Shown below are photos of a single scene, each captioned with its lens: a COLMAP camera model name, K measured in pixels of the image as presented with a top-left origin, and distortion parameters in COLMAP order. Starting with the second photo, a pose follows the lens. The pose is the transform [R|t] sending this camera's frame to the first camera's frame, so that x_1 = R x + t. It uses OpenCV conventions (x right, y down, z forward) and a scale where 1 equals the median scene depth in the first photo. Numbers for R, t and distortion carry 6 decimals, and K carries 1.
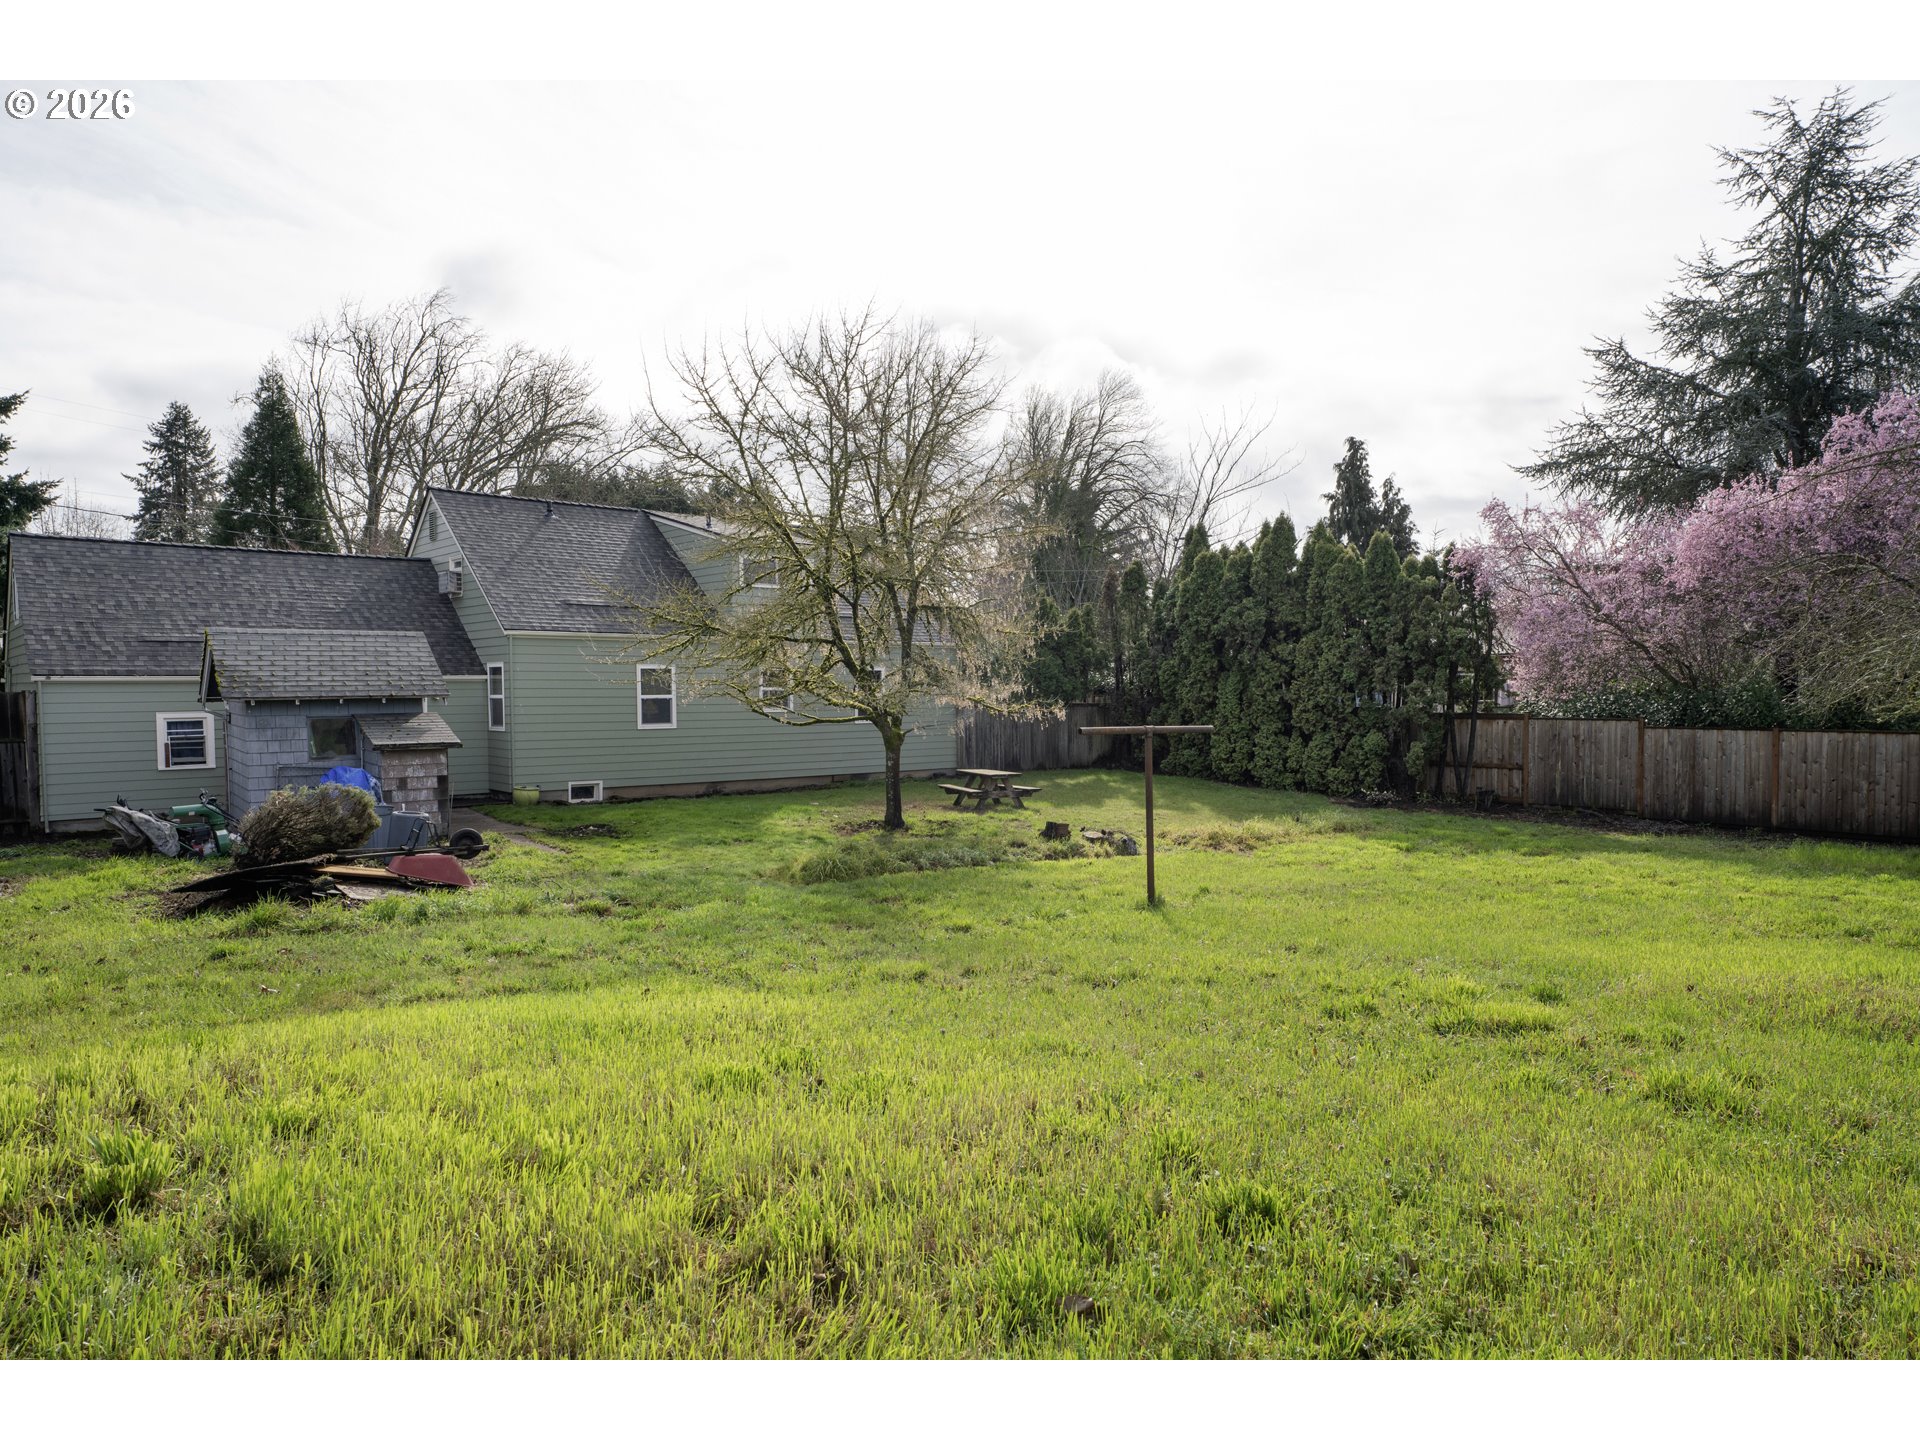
lens RADIAL K [[1229.3, 0, 962.9], [0, 1229.3, 717.7], [0, 0, 1]] dist [-0.011783, 0.000878]
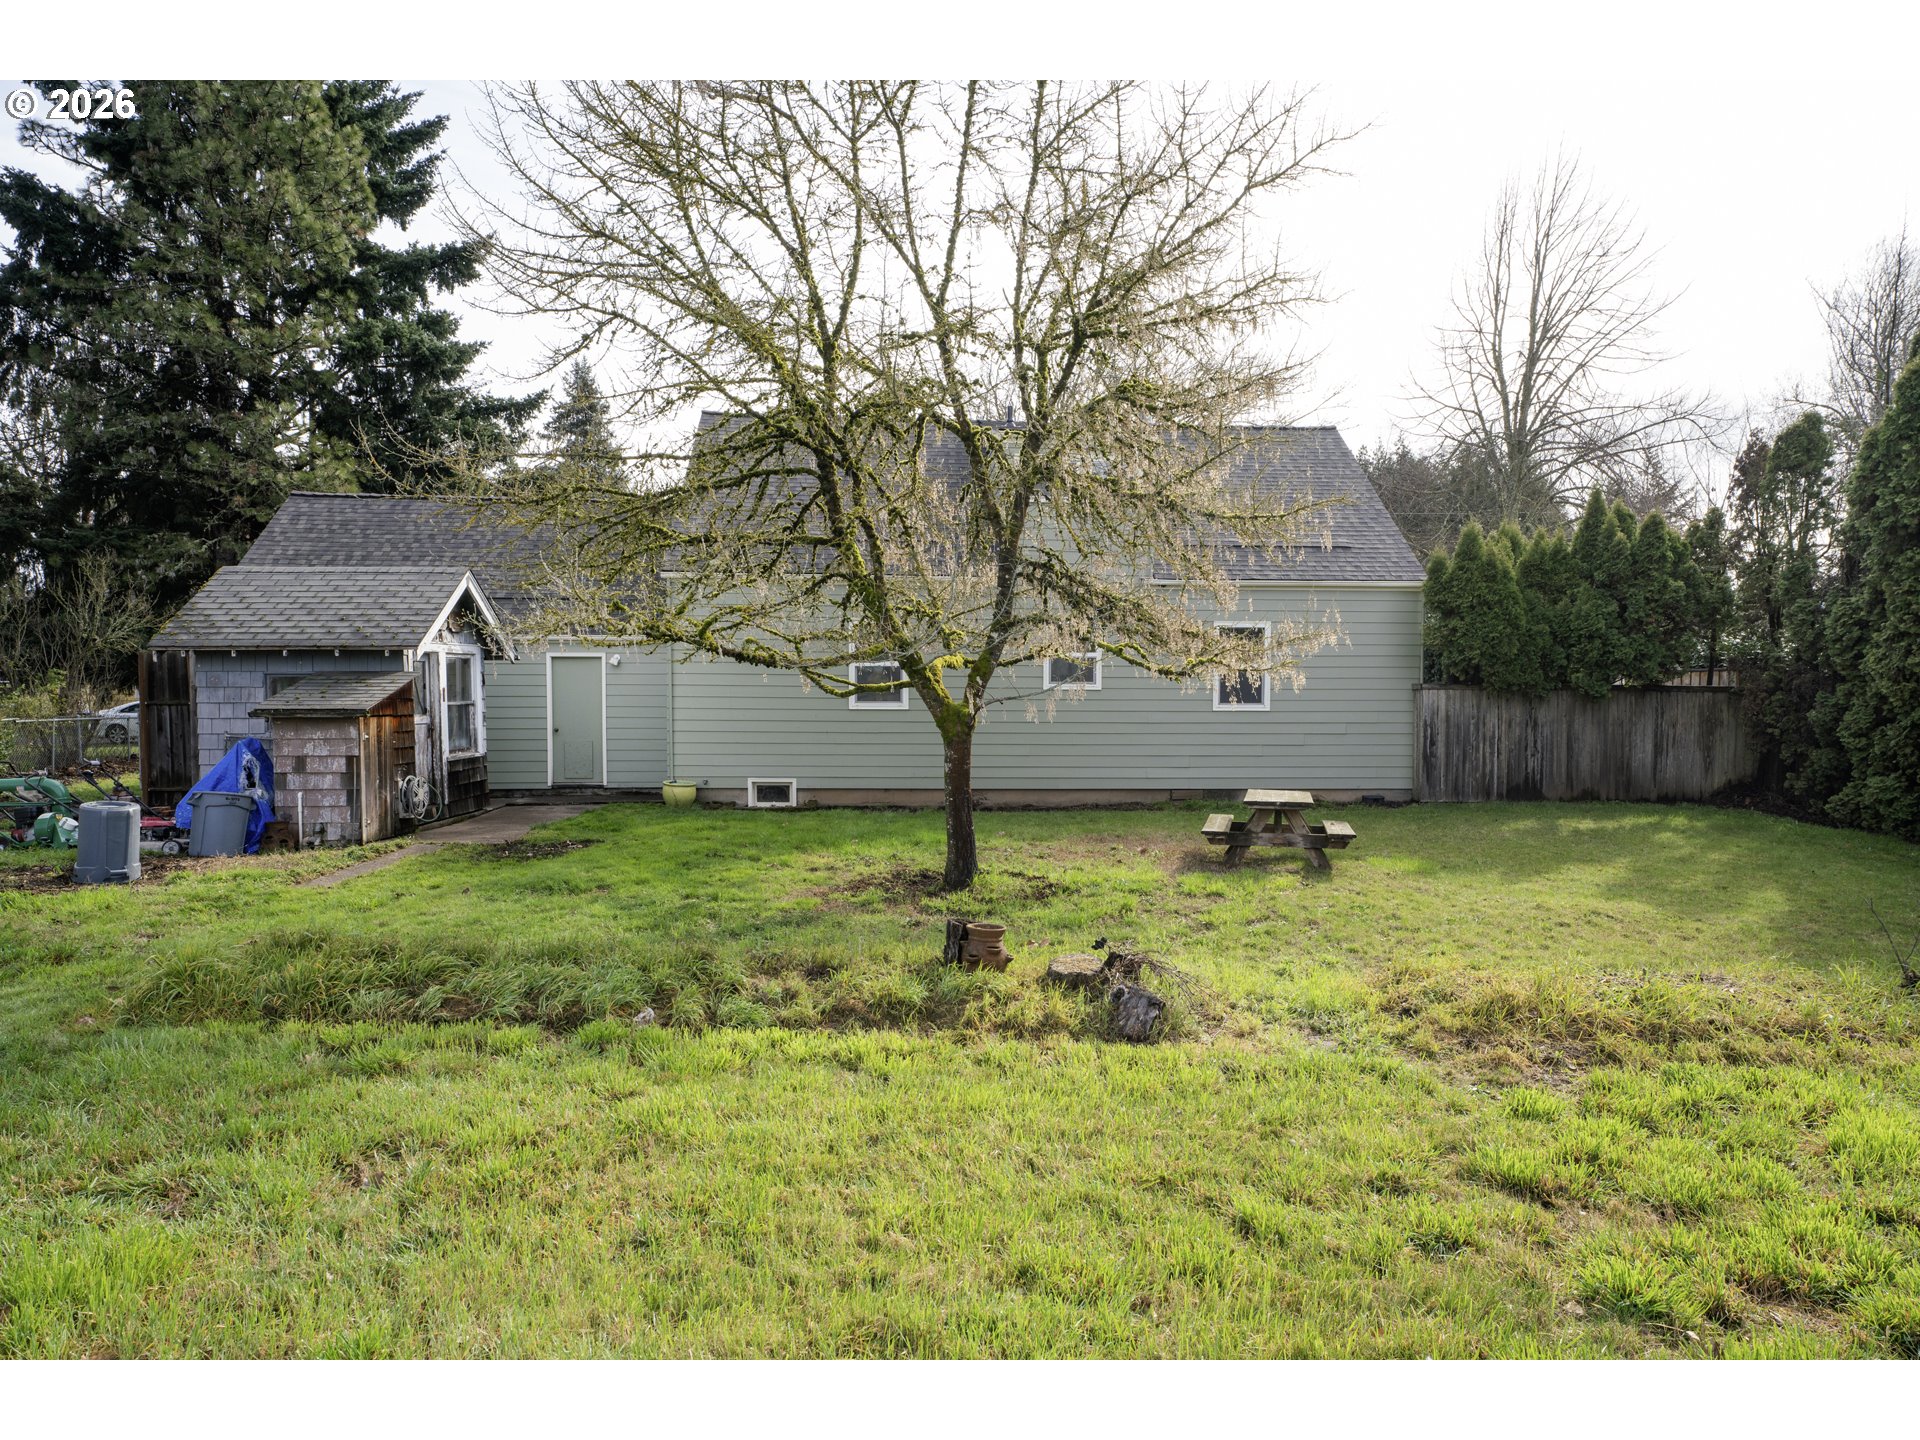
lens RADIAL K [[1229.3, 0, 958.6], [0, 1229.3, 715.6], [0, 0, 1]] dist [-0.011783, 0.000878]
pose [[0.802915, 0.020845, -0.595729, 0.255252], [-0.023073, 0.999726, 0.003883, 0.011379], [0.595647, 0.010628, 0.803176, 0.572633]]
